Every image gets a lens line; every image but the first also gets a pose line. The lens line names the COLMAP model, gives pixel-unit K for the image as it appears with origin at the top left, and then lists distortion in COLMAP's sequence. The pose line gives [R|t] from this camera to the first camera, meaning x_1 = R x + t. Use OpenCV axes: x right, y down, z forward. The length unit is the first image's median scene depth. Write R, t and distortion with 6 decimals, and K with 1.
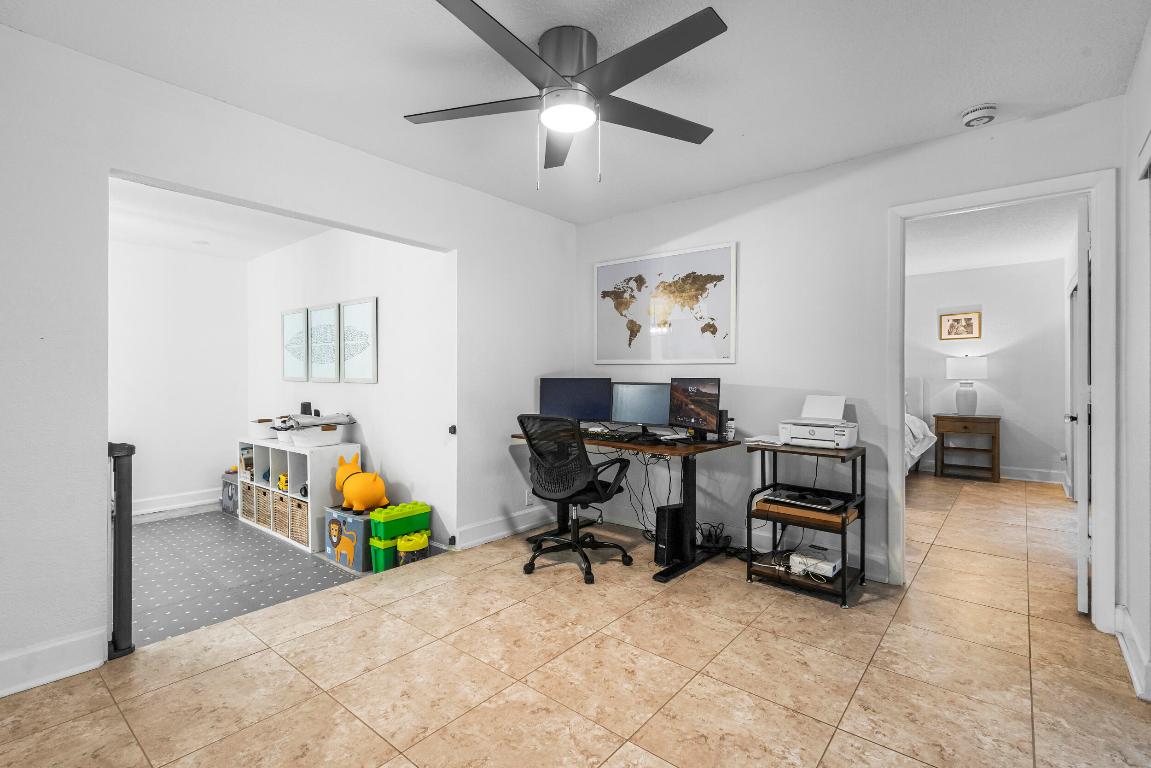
lens RADIAL K [[534.5, 0, 574.0], [0, 534.5, 380.7], [0, 0, 1]] dist [0.006127, -0.000091]
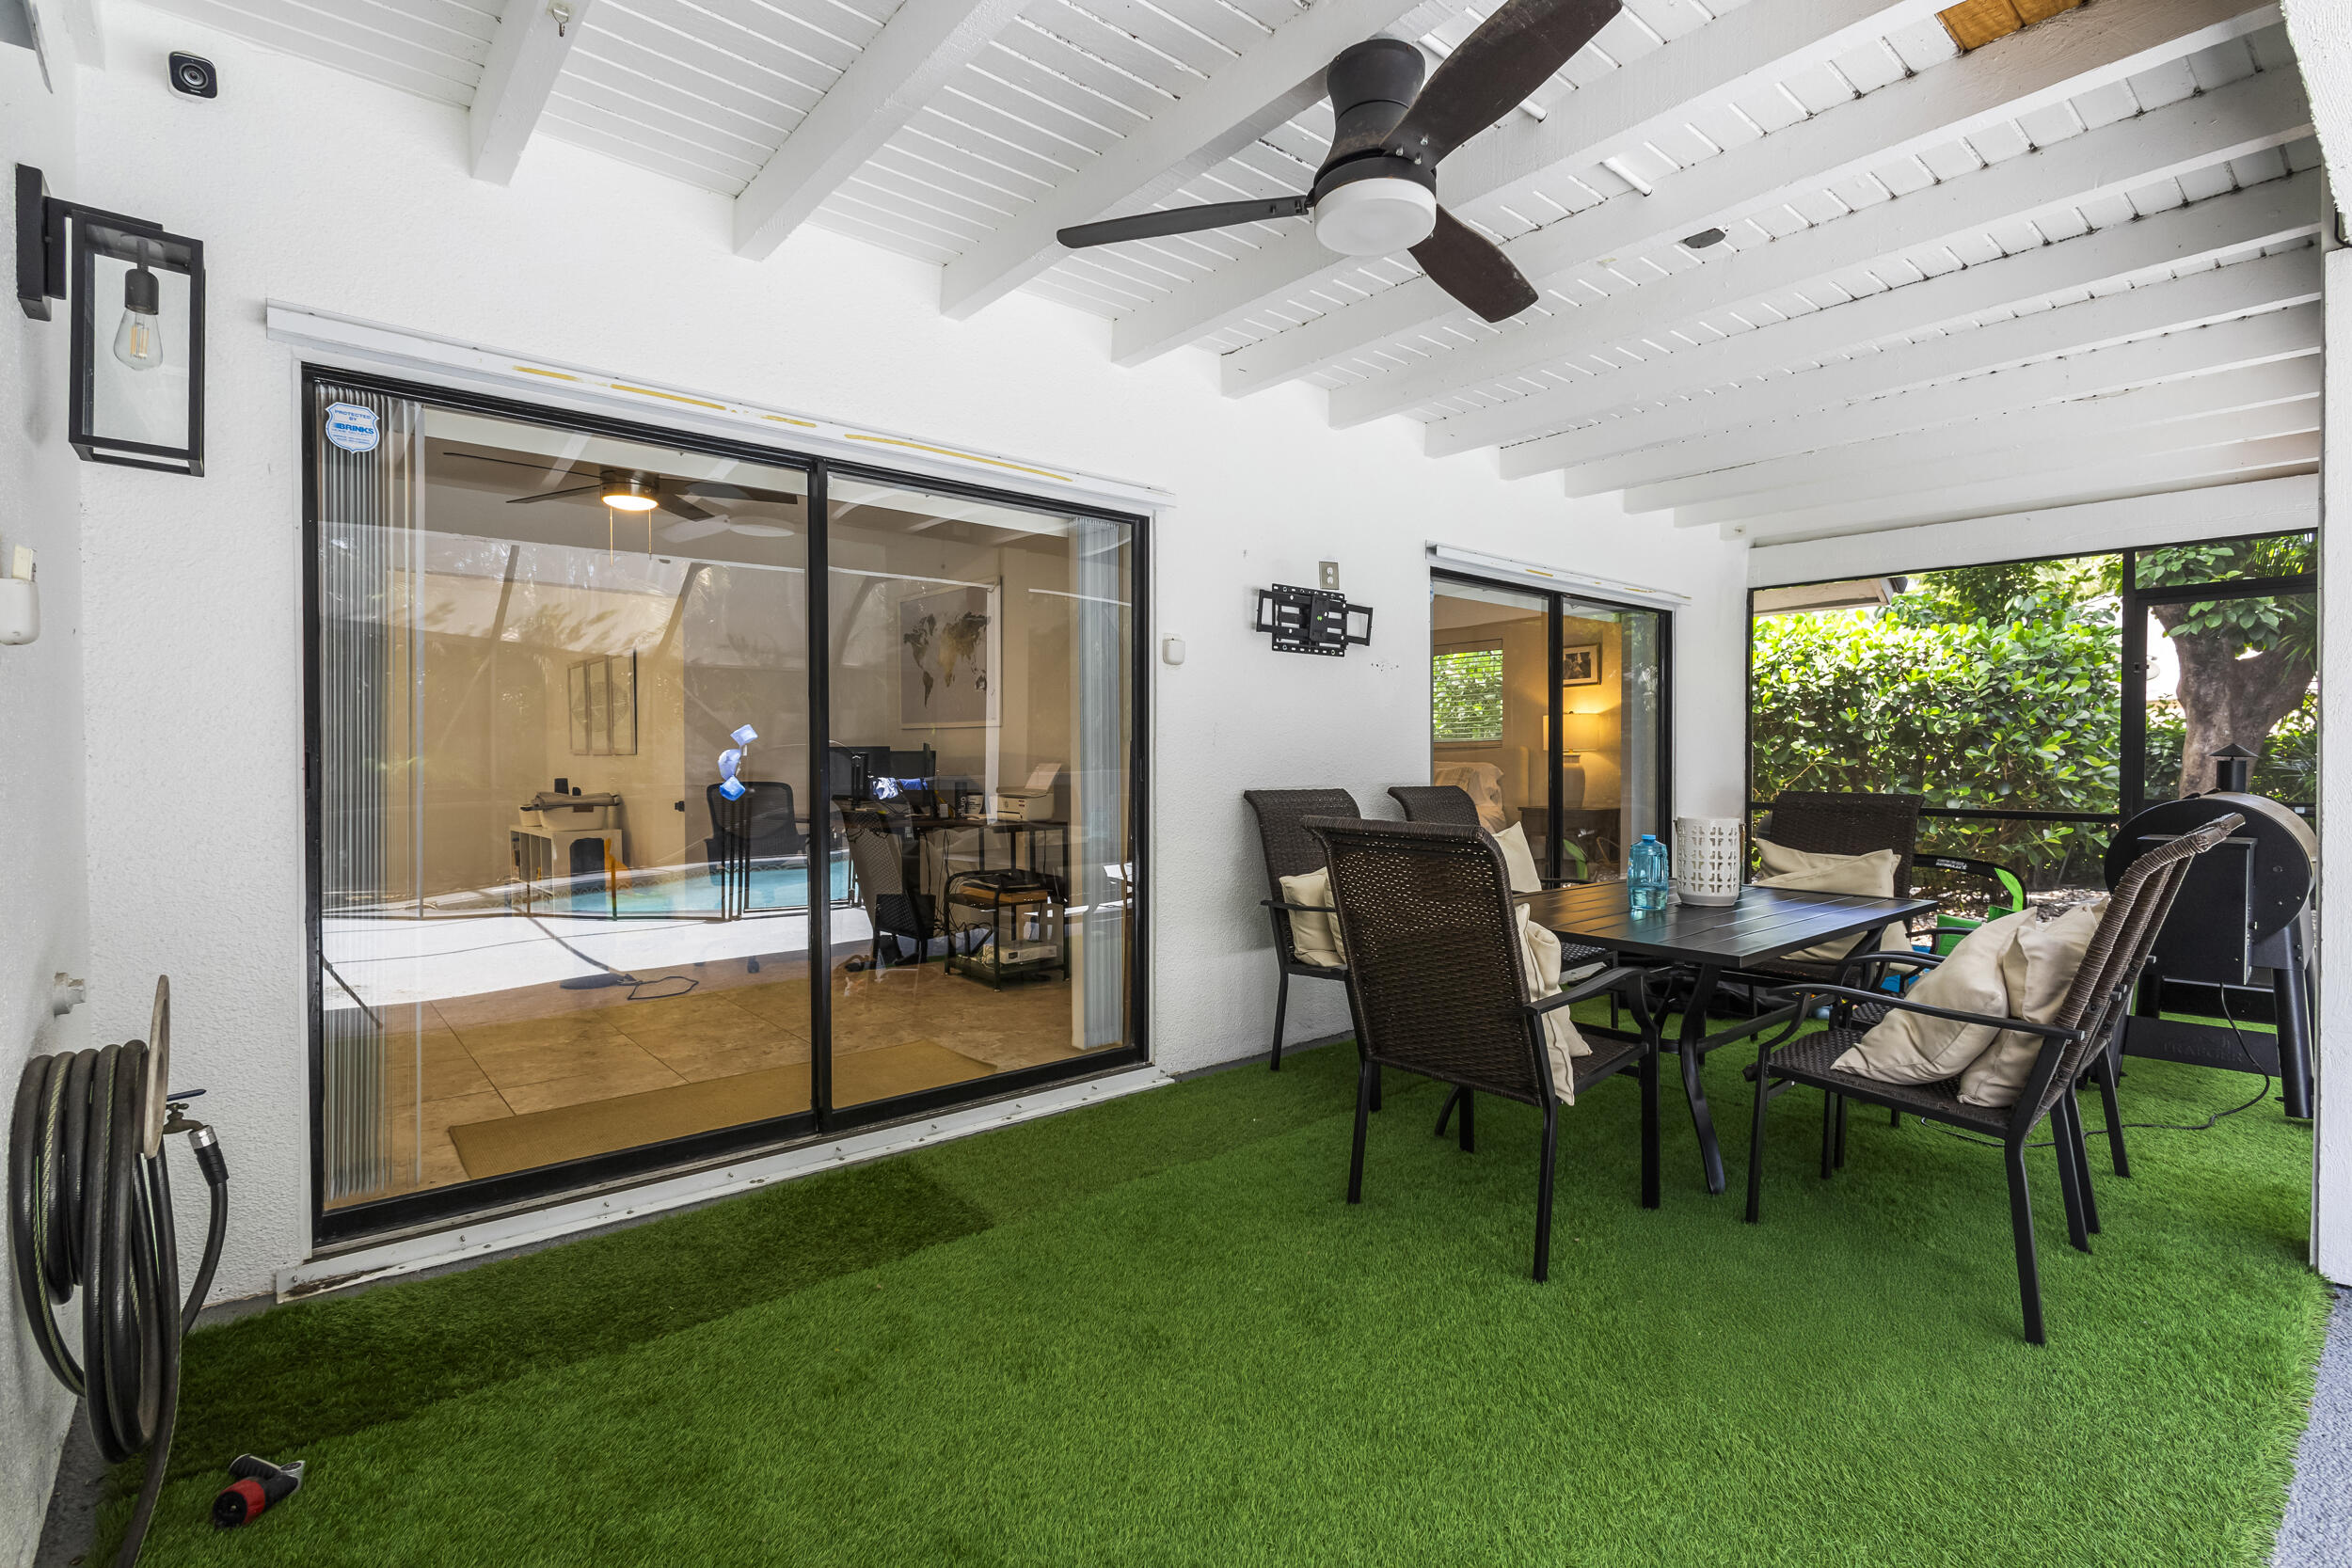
lens RADIAL K [[1092.1, 0, 1191.4], [0, 1092.1, 768.1], [0, 0, 1]] dist [0.006127, -0.000091]
pose [[0.986357, -0.001535, -0.164612, 0.750774], [0.001436, 0.999999, -0.000721, 0.028796], [0.164613, 0.000475, 0.986358, -0.512724]]
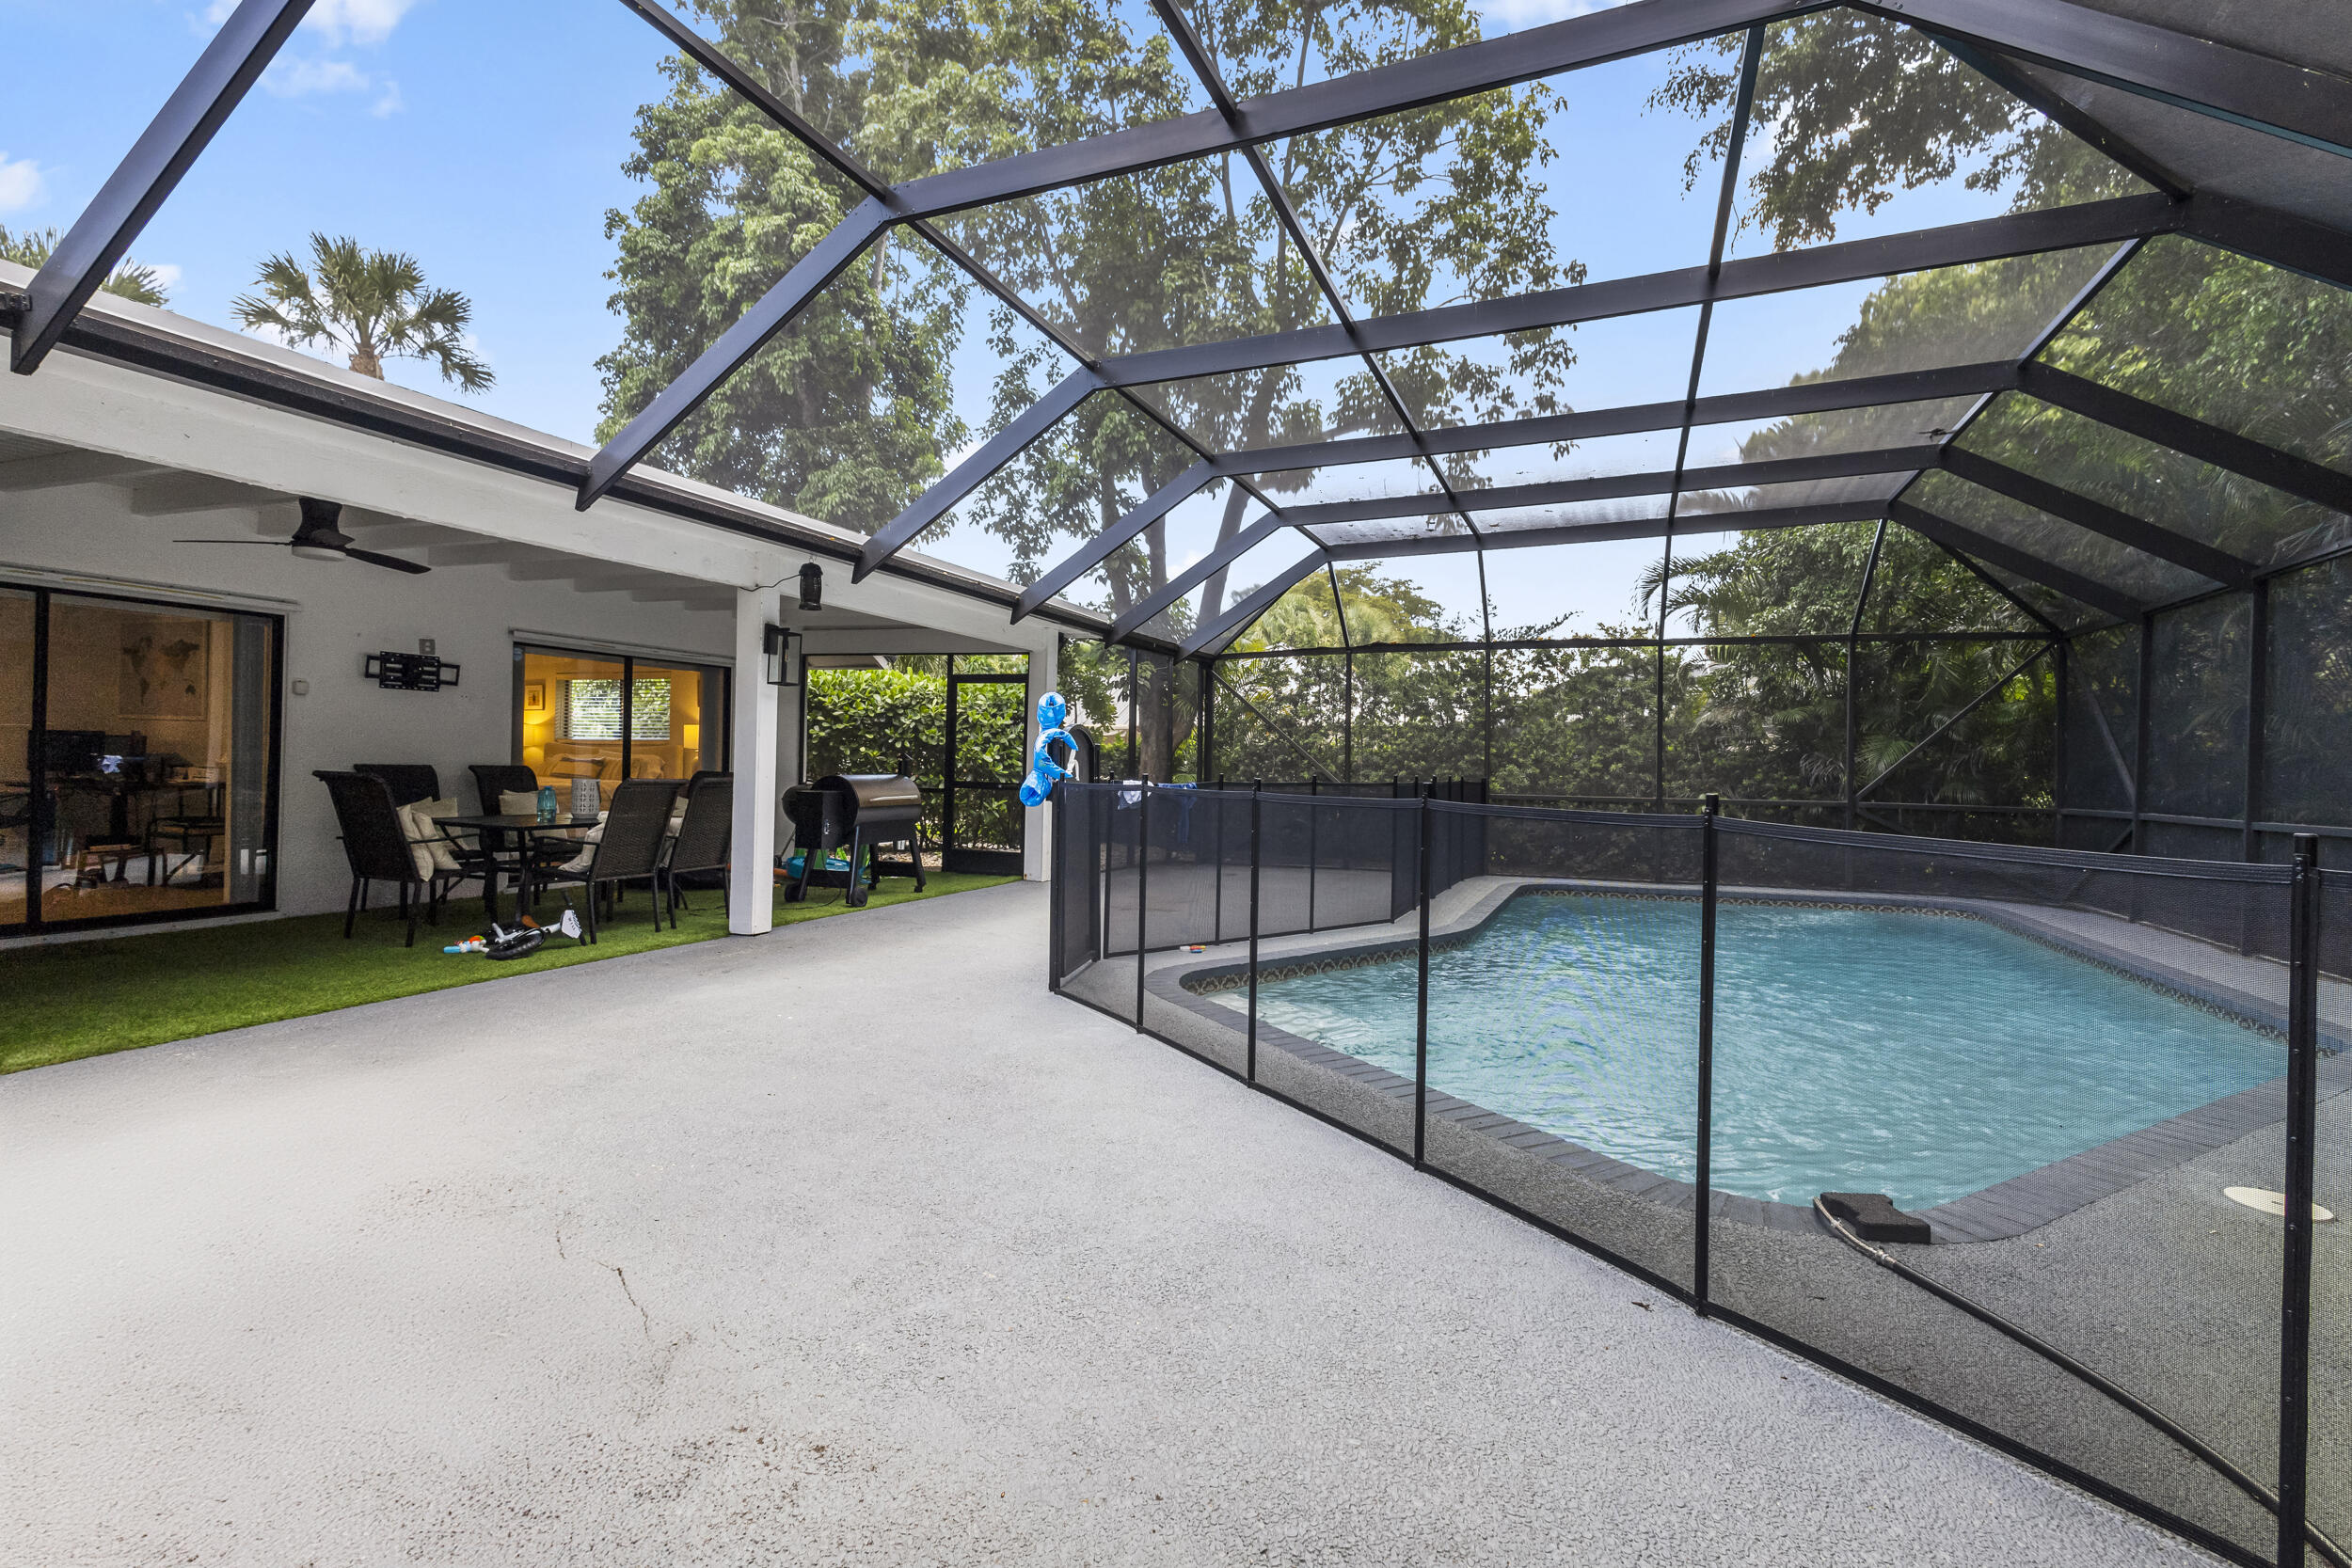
lens RADIAL K [[1092.1, 0, 1166.7], [0, 1092.1, 780.0], [0, 0, 1]] dist [0.006127, -0.000091]
pose [[0.953704, 0.016538, 0.300291, 1.405249], [-0.020583, 0.999735, 0.010311, 0.026743], [-0.300040, -0.016015, 0.953792, -1.719022]]
